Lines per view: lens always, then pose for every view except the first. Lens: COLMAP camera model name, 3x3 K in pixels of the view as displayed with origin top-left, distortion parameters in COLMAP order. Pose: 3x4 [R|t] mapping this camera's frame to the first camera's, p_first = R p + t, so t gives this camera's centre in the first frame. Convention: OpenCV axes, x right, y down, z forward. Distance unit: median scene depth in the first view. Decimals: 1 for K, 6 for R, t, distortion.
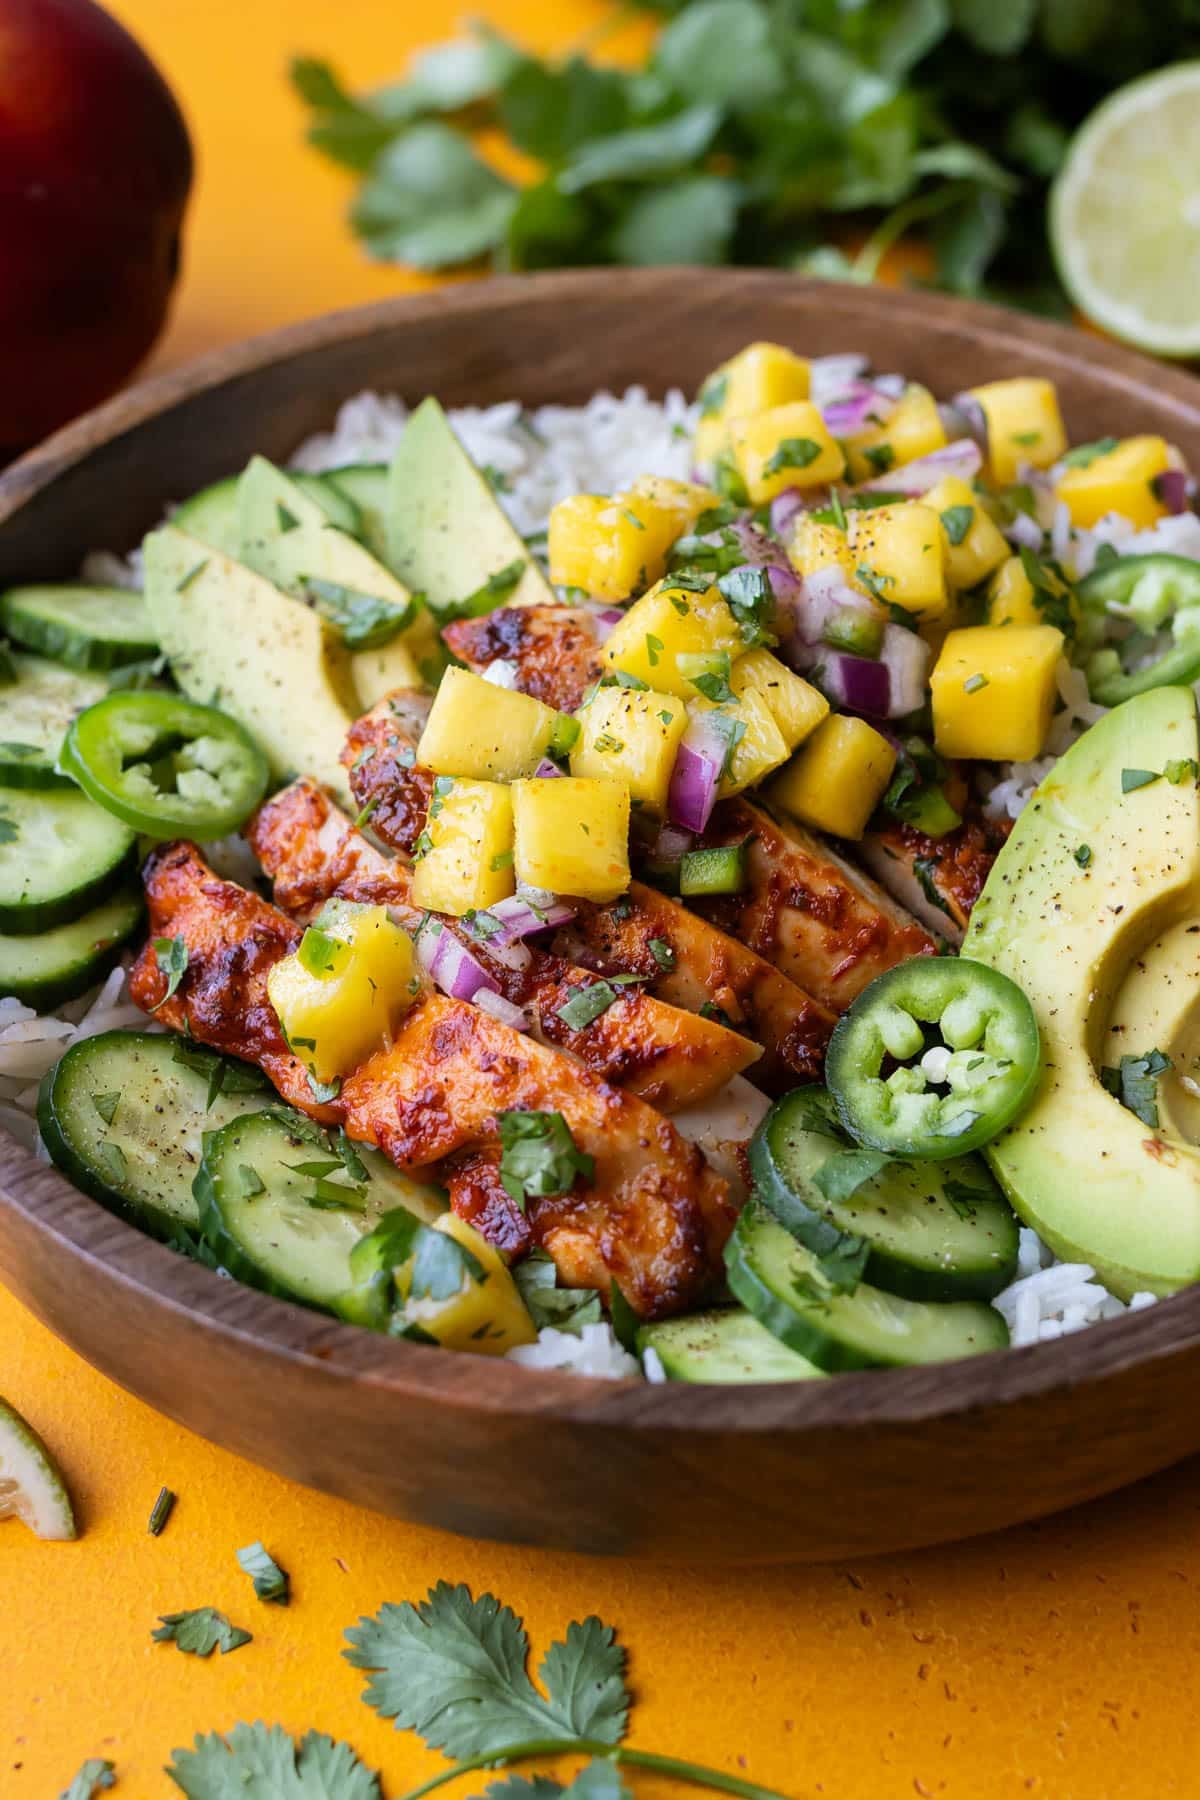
lens RADIAL K [[2907.0, 0, 603.6], [0, 2907.0, 900.7], [0, 0, 1]] dist [-0.113088, 0.000000]
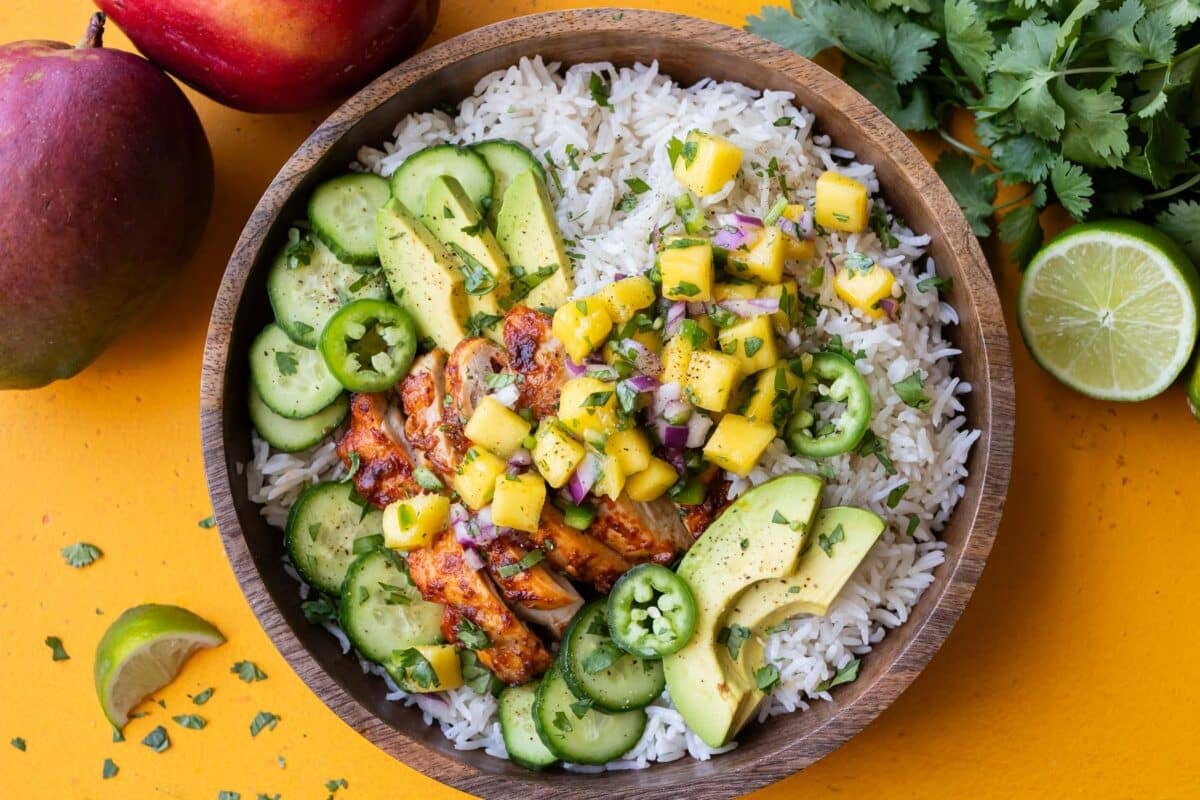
lens RADIAL K [[1938.0, 0, 587.3], [0, 1938.0, 400.5], [0, 0, 1]] dist [-0.113088, 0.000000]
pose [[0.965223, 0.257230, -0.046659, 0.089807], [-0.158379, 0.717361, 0.678461, -1.093574], [0.207992, -0.647477, 0.733153, -0.050009]]
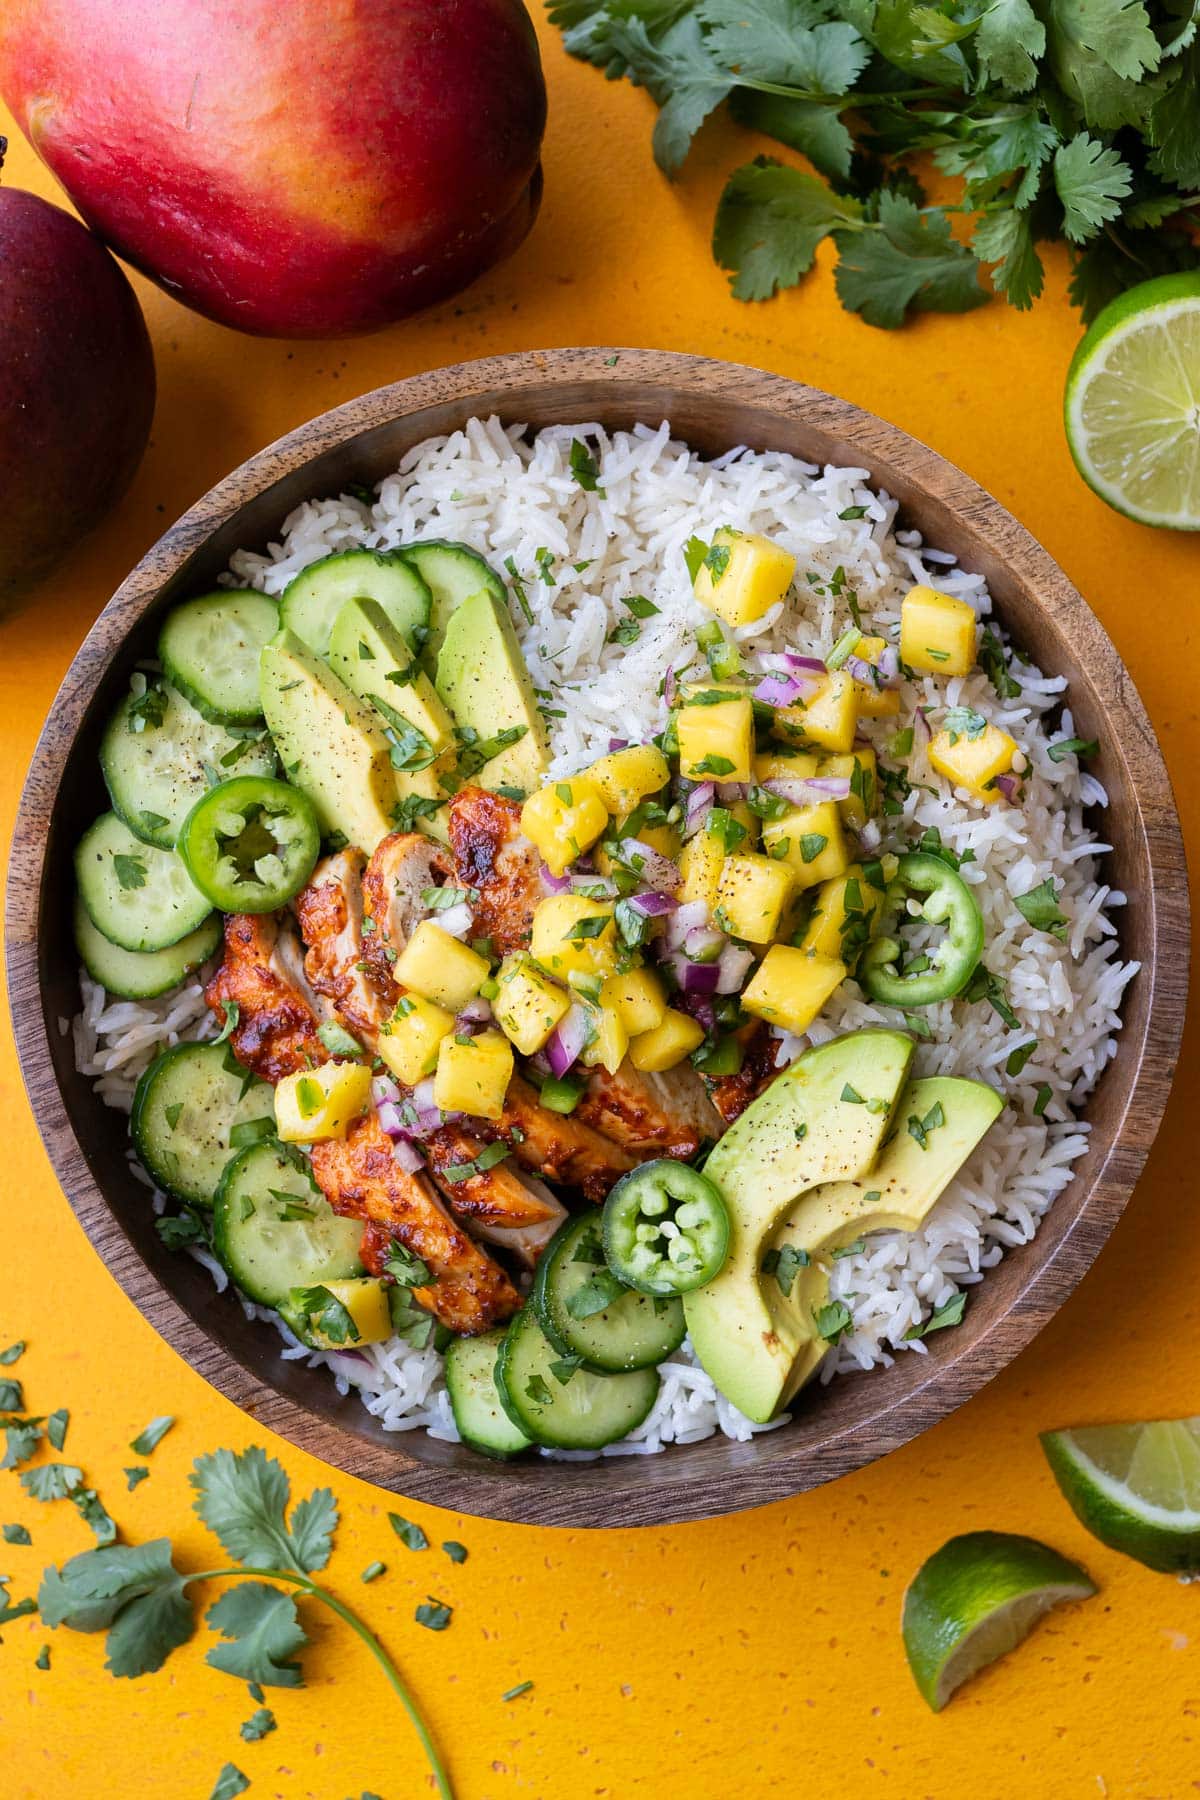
lens RADIAL K [[2907.0, 0, 614.8], [0, 2907.0, 896.8], [0, 0, 1]] dist [-0.113088, 0.000000]
pose [[0.967954, 0.251026, -0.007171, 0.049165], [-0.175338, 0.695993, 0.696312, -1.167784], [0.179783, -0.672740, 0.717704, -0.045969]]
